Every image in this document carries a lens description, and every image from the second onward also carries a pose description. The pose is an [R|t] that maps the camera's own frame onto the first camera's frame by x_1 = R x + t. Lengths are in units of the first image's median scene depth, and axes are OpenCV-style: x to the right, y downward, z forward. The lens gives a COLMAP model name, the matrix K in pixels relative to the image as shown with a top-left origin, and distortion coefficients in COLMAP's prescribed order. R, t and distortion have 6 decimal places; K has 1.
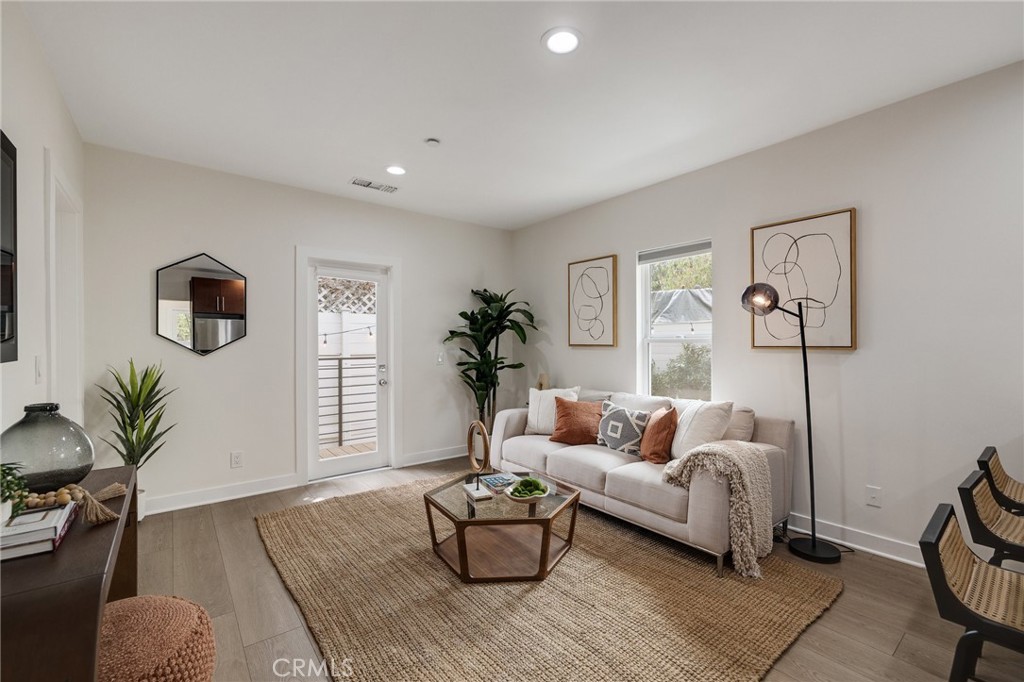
lens RADIAL K [[426.4, 0, 512.3], [0, 426.4, 344.6], [0, 0, 1]] dist [-0.001399, 0.000019]
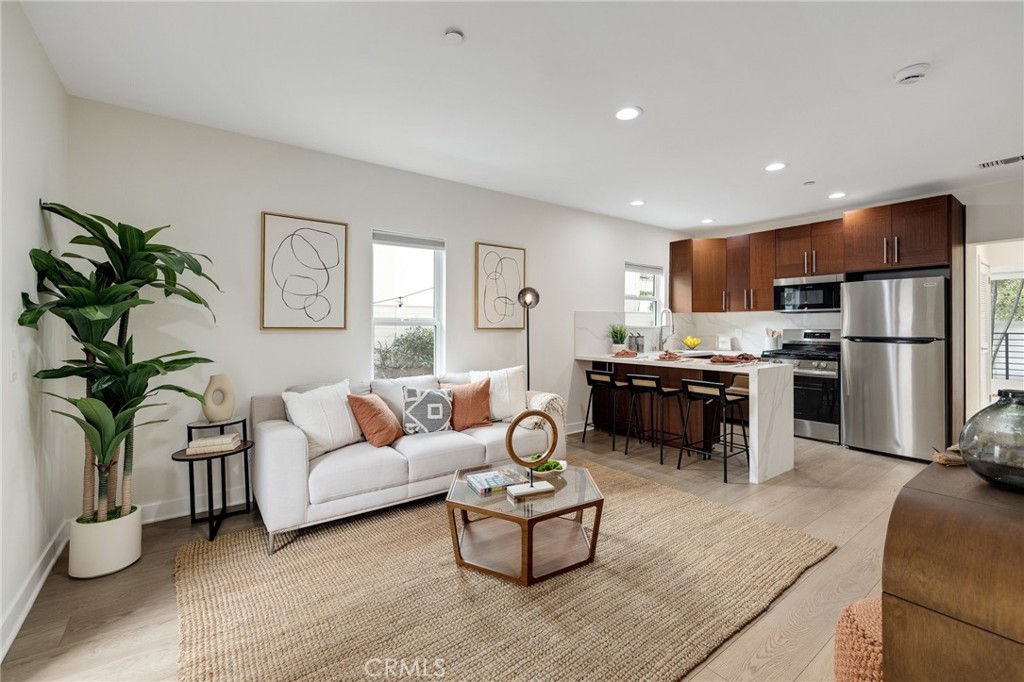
lens RADIAL K [[438.3, 0, 514.9], [0, 438.3, 319.0], [0, 0, 1]] dist [-0.000972, -0.000076]
pose [[0.033747, 0.014148, 0.999330, -0.725405], [-0.000163, 0.999900, -0.014150, -0.004539], [-0.999430, 0.000315, 0.033746, 0.709788]]
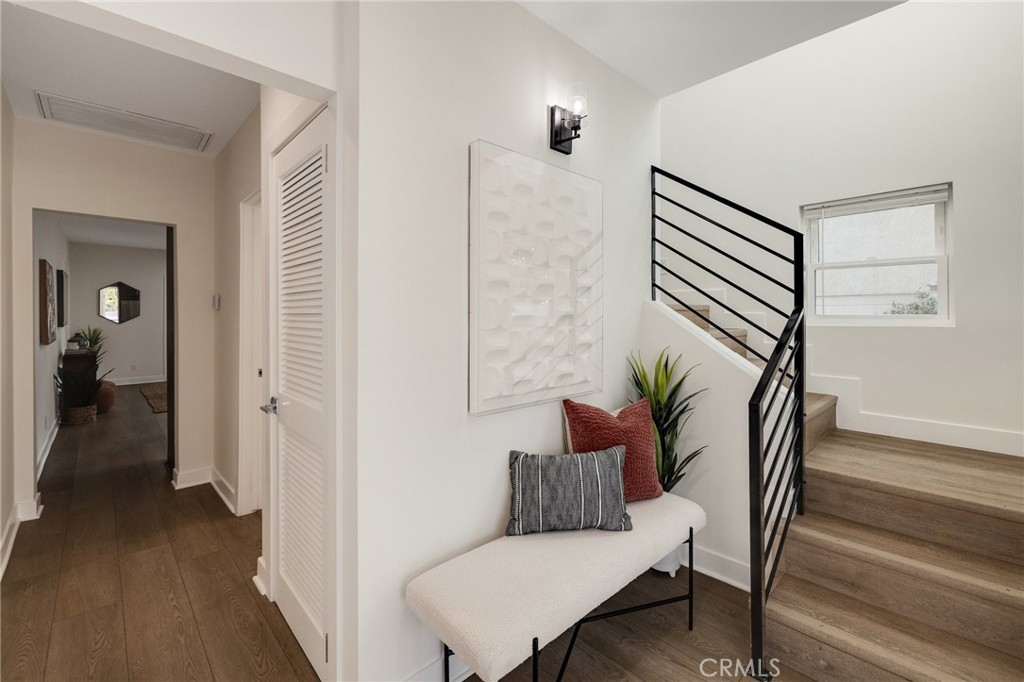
lens RADIAL K [[438.3, 0, 514.9], [0, 438.3, 319.0], [0, 0, 1]] dist [-0.000972, -0.000076]
pose [[0.996809, 0.005477, 0.079632, 1.255246], [-0.005753, 0.999978, 0.003236, -0.022021], [-0.079613, -0.003683, 0.996819, -1.582364]]
